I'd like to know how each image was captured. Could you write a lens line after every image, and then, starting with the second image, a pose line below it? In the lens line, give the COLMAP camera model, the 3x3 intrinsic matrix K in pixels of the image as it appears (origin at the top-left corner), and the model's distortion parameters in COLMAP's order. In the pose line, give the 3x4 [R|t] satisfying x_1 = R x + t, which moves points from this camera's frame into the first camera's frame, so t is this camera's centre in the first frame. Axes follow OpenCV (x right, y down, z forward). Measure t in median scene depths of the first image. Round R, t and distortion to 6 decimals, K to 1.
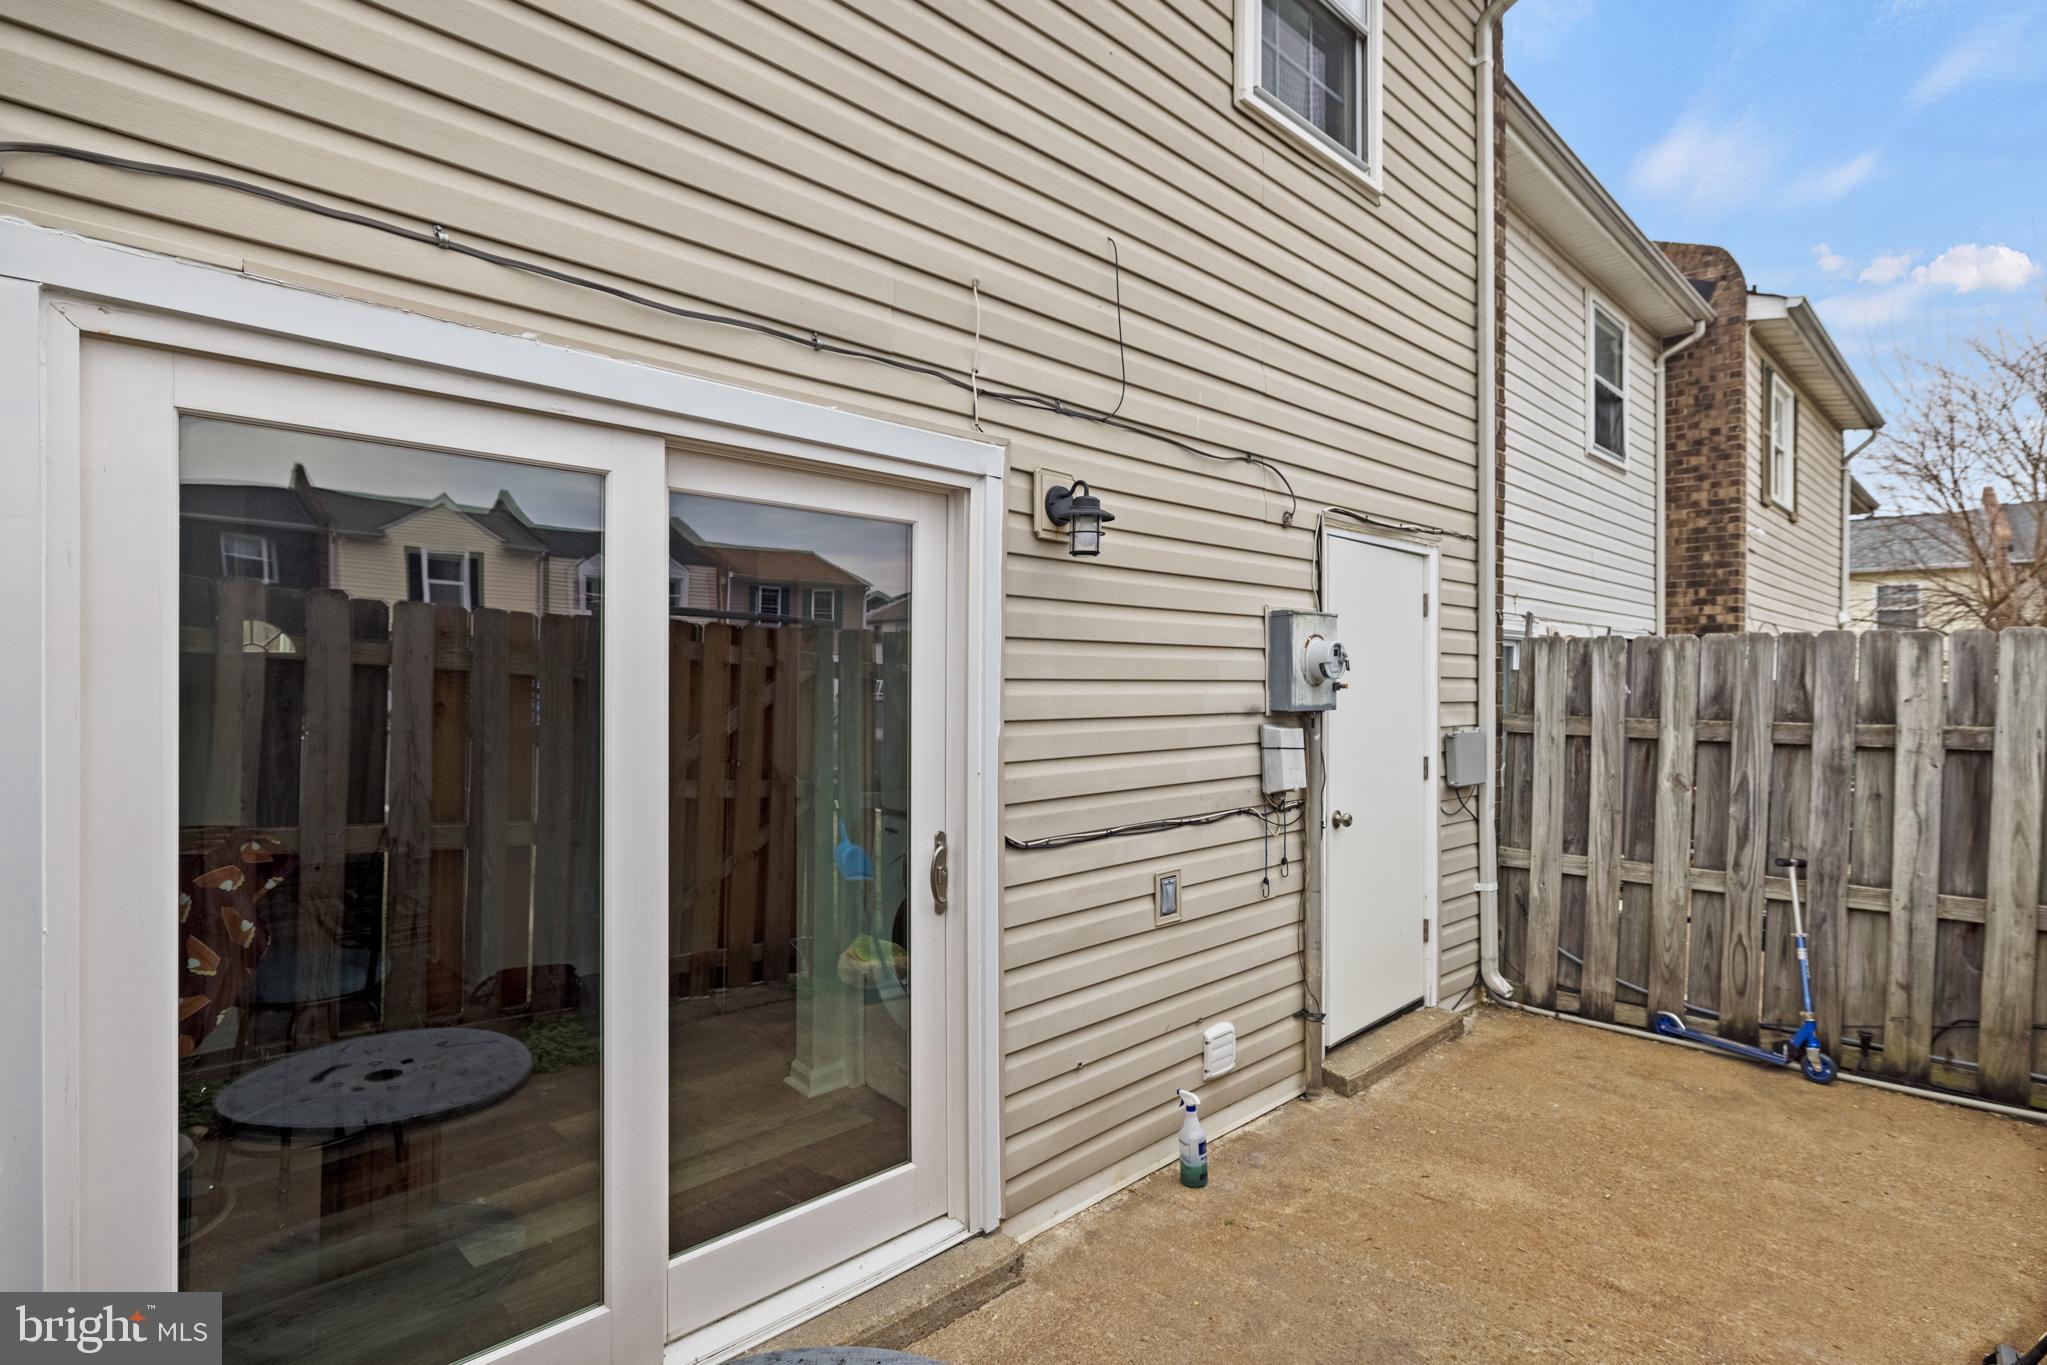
lens RADIAL K [[1033.5, 0, 1024.8], [0, 1033.5, 714.7], [0, 0, 1]] dist [-0.001384, -0.000609]
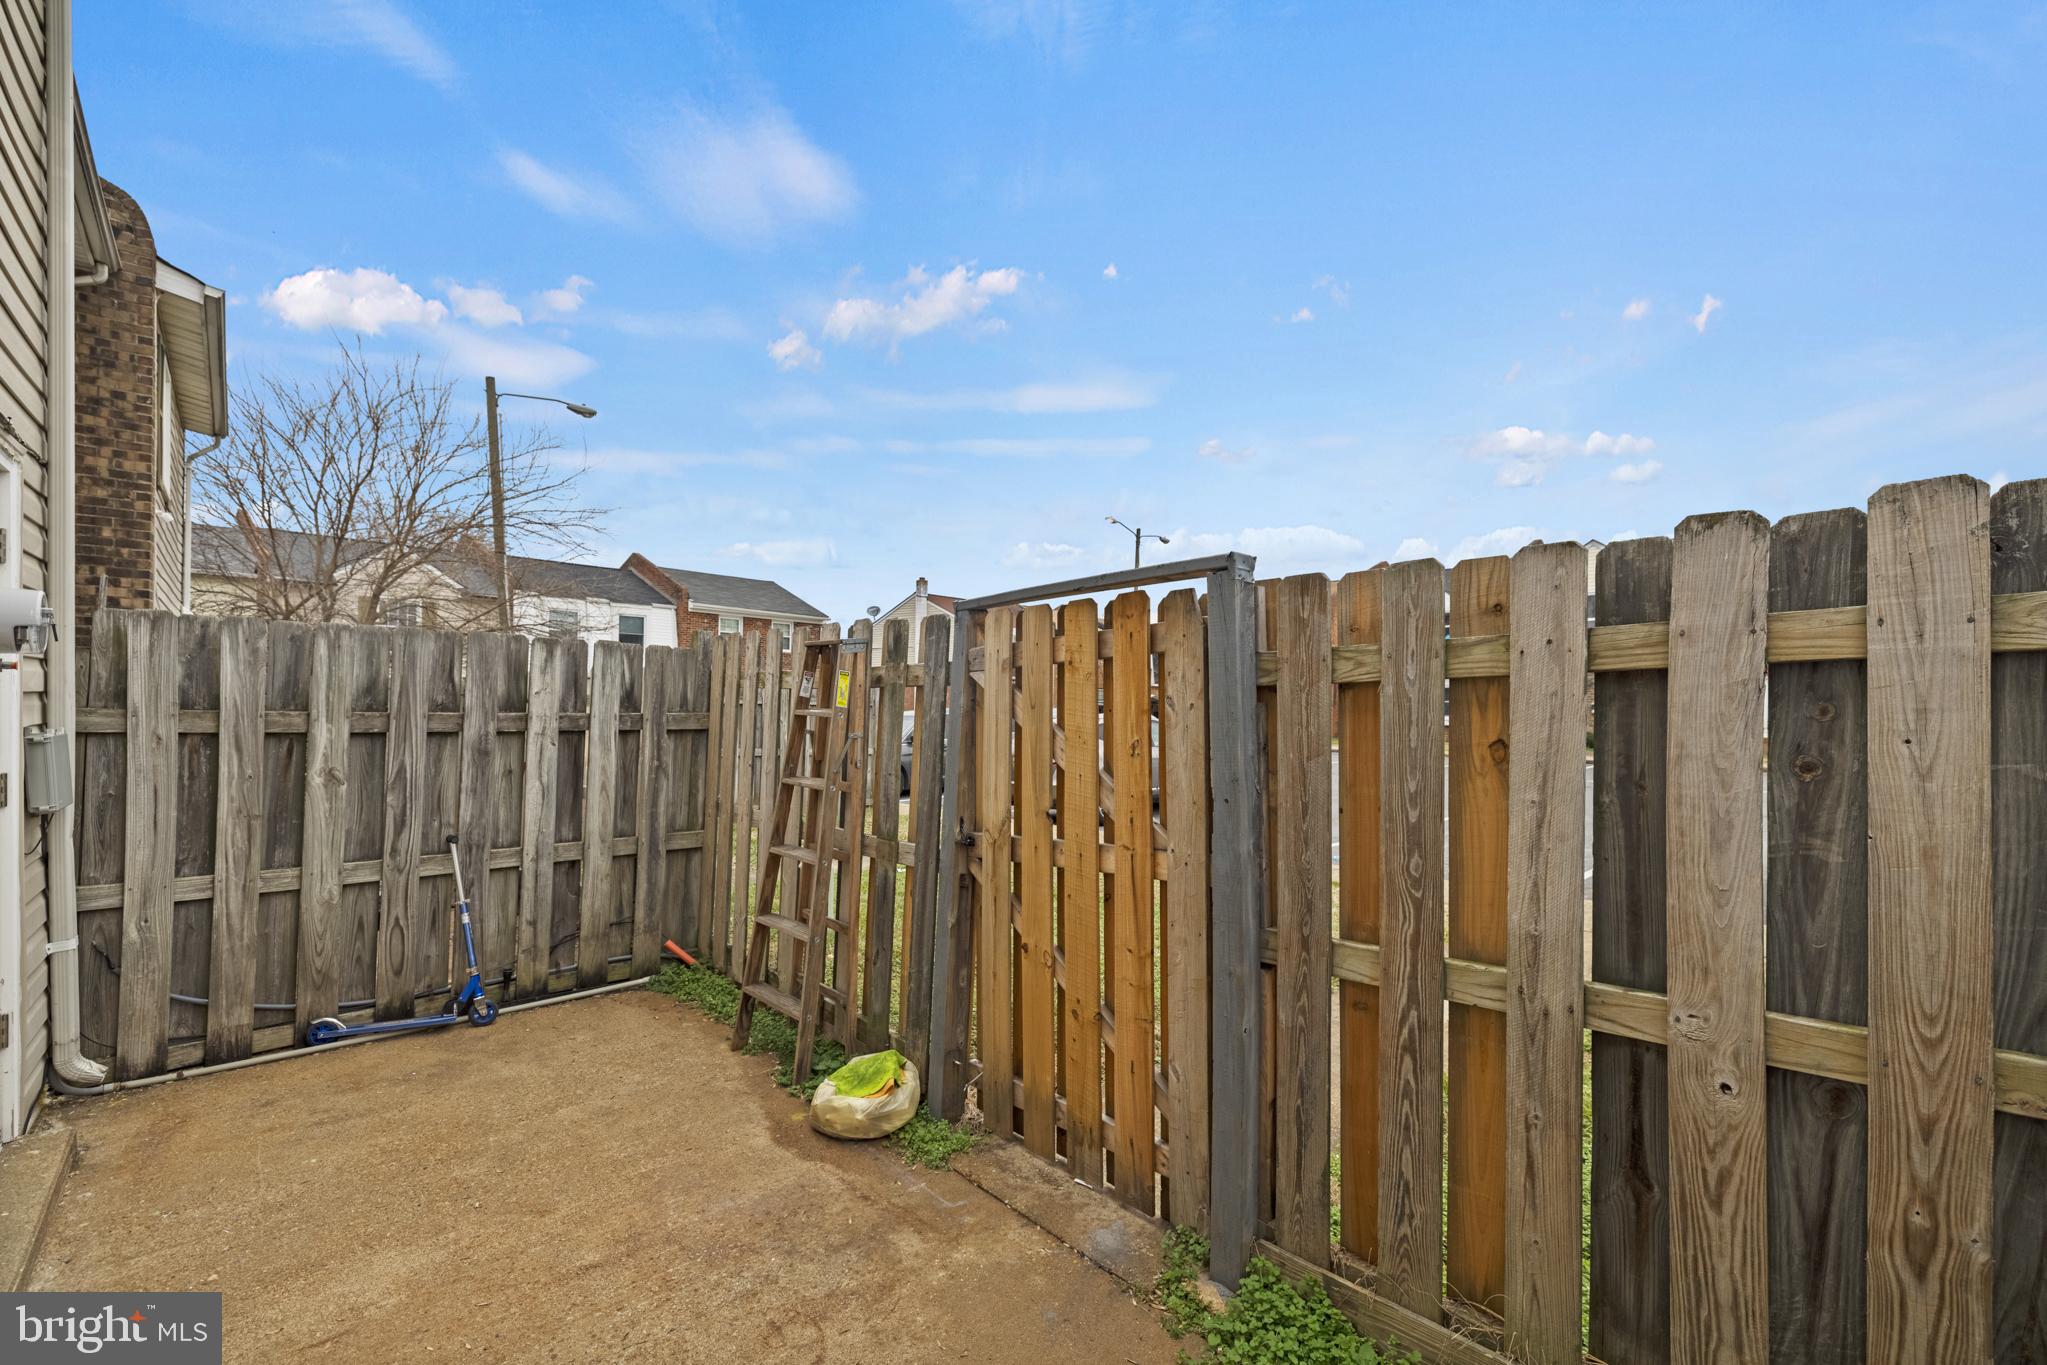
lens RADIAL K [[890.8, 0, 1001.8], [0, 890.8, 728.9], [0, 0, 1]] dist [0.001477, 0.000120]
pose [[0.034078, -0.035388, 0.998792, -0.172983], [0.009117, 0.999342, 0.035097, -0.002729], [-0.999378, 0.007910, 0.034379, 0.349134]]
